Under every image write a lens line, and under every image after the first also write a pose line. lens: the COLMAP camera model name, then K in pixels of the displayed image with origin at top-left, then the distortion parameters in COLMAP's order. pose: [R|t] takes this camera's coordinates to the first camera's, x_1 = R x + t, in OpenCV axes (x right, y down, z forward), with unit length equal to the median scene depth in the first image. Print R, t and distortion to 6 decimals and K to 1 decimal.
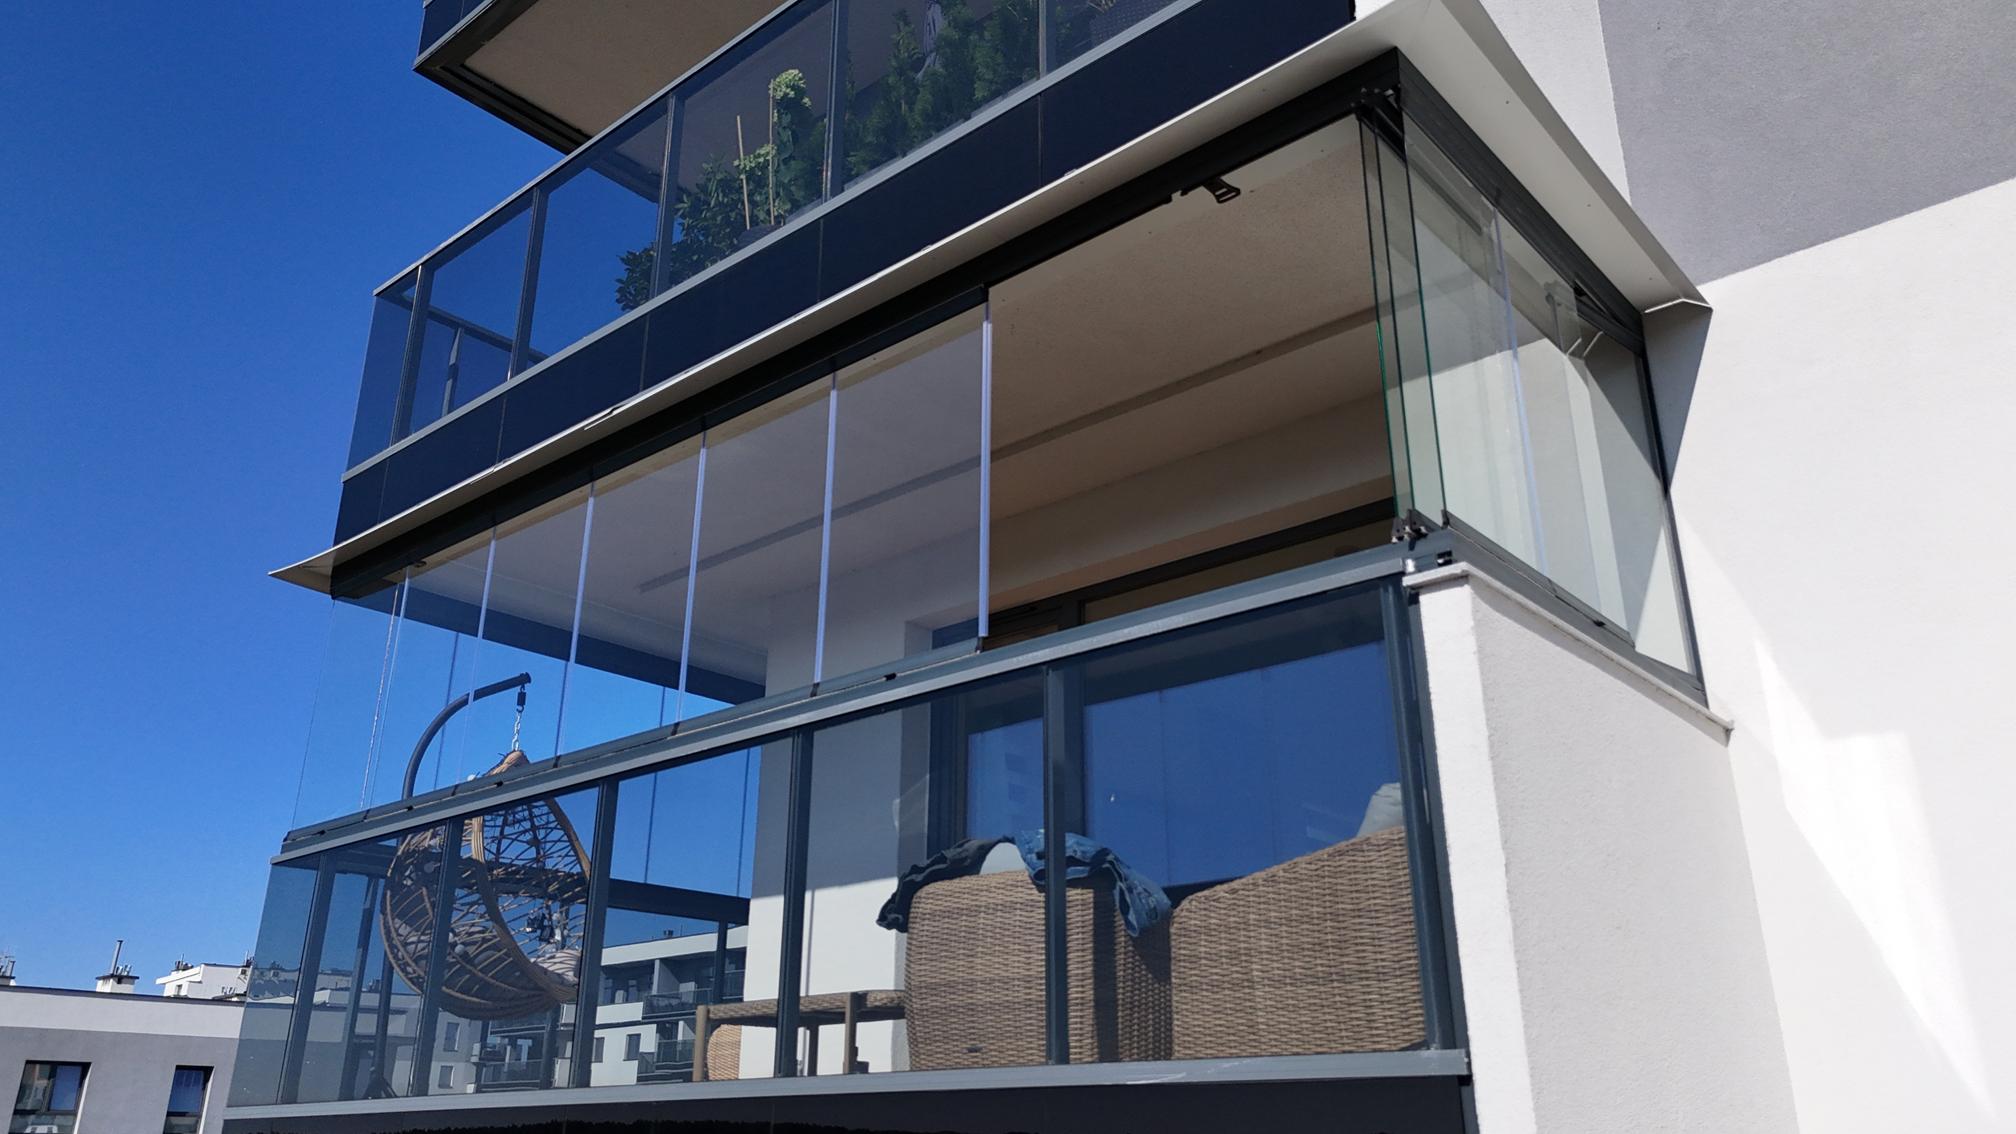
lens RADIAL K [[1473.3, 0, 1008.0], [0, 1473.3, 567.0], [0, 0, 1]] dist [0.073862, -0.065700]
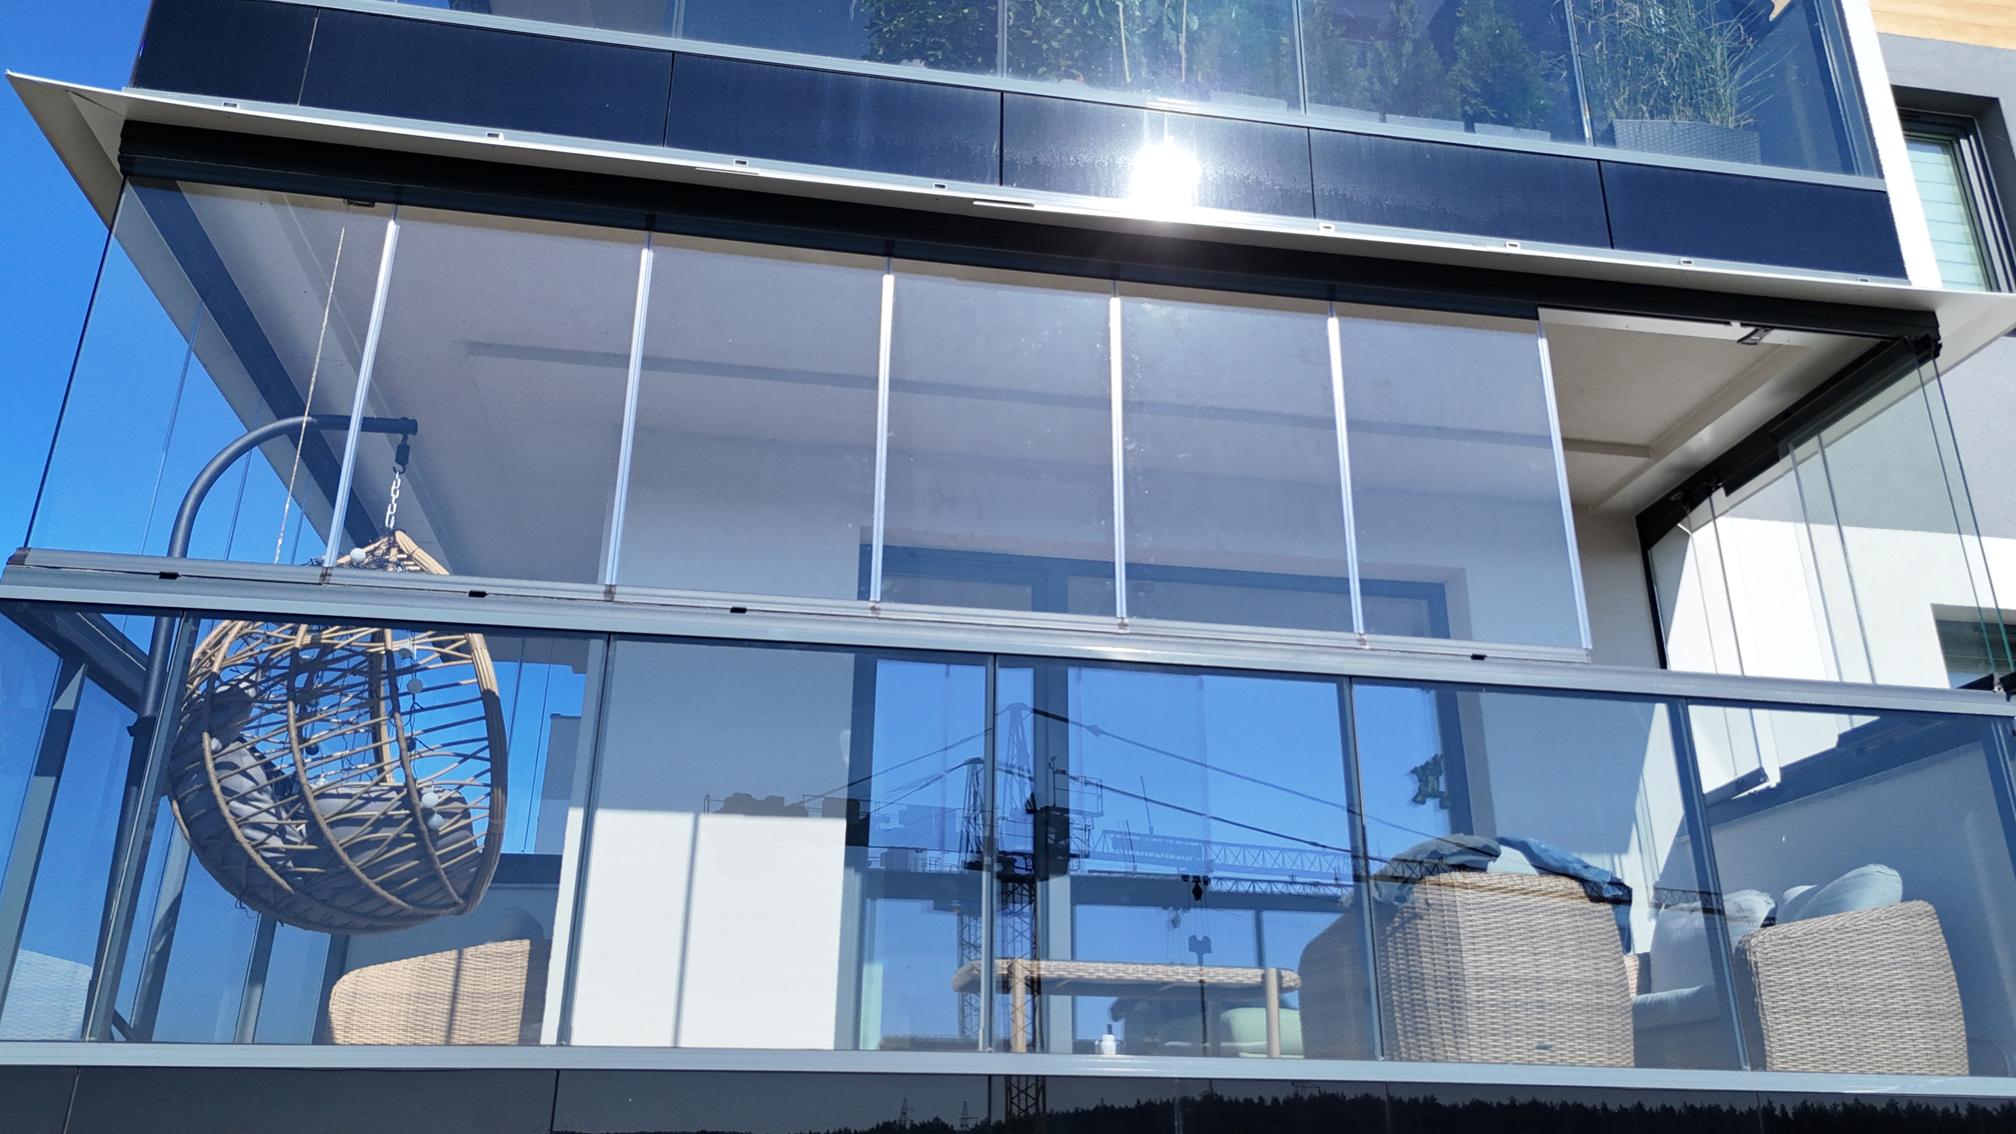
lens RADIAL K [[1473.3, 0, 1008.0], [0, 1473.3, 567.0], [0, 0, 1]] dist [0.073862, -0.065700]
pose [[0.649229, 0.285624, 0.704926, -0.795219], [-0.284065, 0.950801, -0.123628, 0.182461], [-0.705556, -0.119983, 0.698423, 0.439422]]
